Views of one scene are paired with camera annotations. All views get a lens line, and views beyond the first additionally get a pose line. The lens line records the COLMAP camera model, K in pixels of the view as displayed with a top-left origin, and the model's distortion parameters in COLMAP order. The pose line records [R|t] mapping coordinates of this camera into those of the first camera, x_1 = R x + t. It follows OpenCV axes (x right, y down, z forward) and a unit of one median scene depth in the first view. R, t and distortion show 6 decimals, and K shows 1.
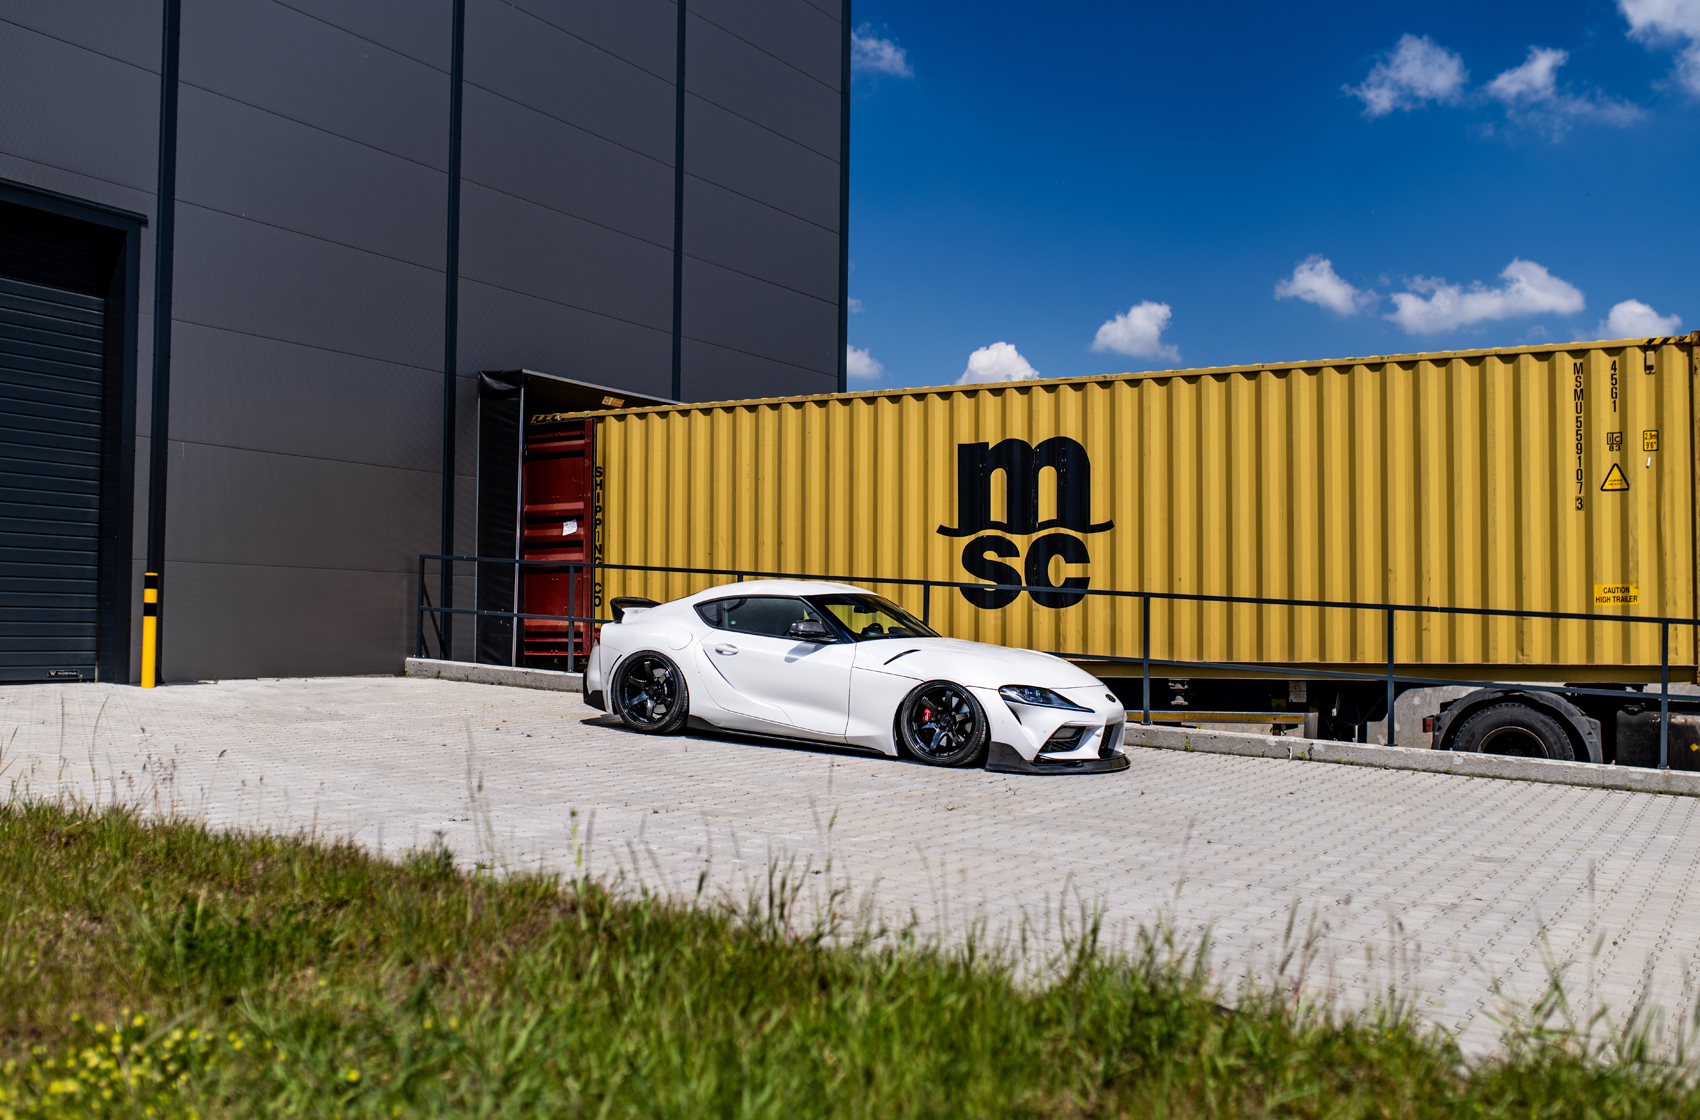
lens RADIAL K [[1726.7, 0, 868.7], [0, 1726.7, 579.4], [0, 0, 1]] dist [-0.047277, 0.035165]
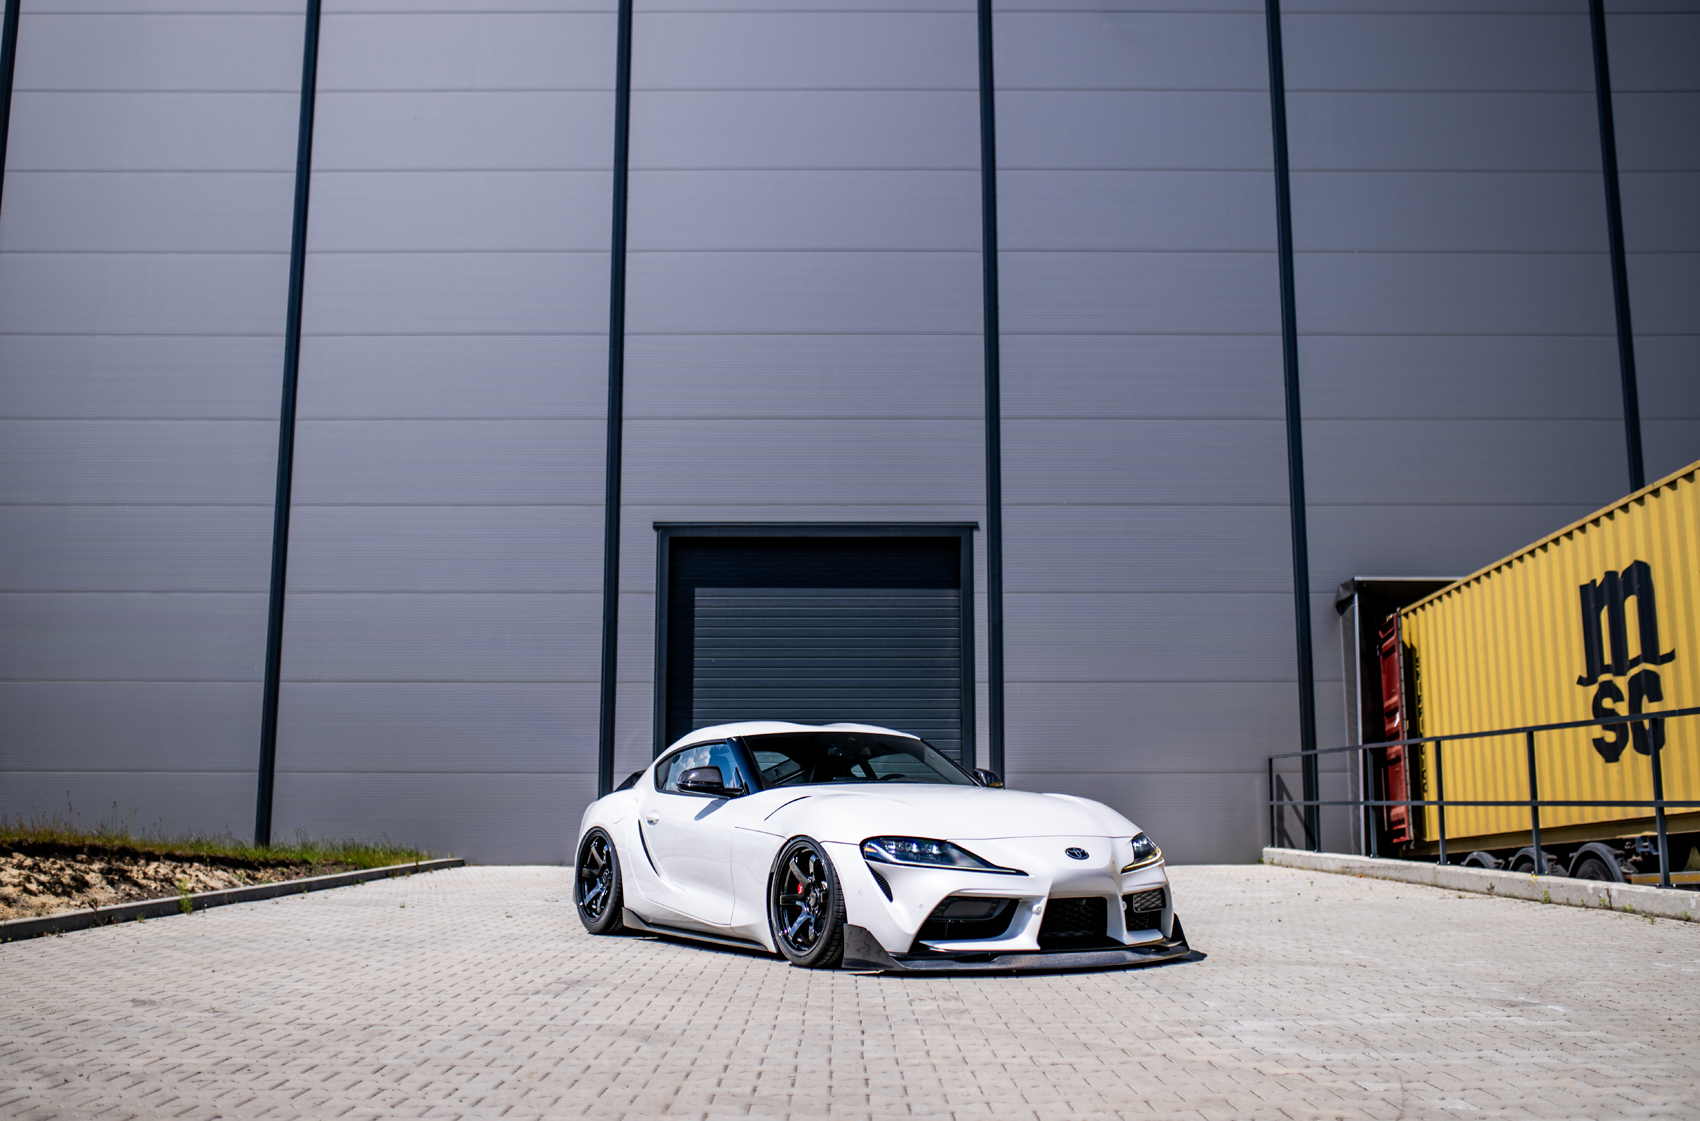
lens RADIAL K [[1755.0, 0, 847.4], [0, 1755.0, 583.0], [0, 0, 1]] dist [-0.051696, 0.049666]
pose [[0.478877, -0.164938, -0.862248, 0.691822], [0.034399, 0.984963, -0.169308, 0.066263], [0.877208, 0.051417, 0.477350, 0.225513]]
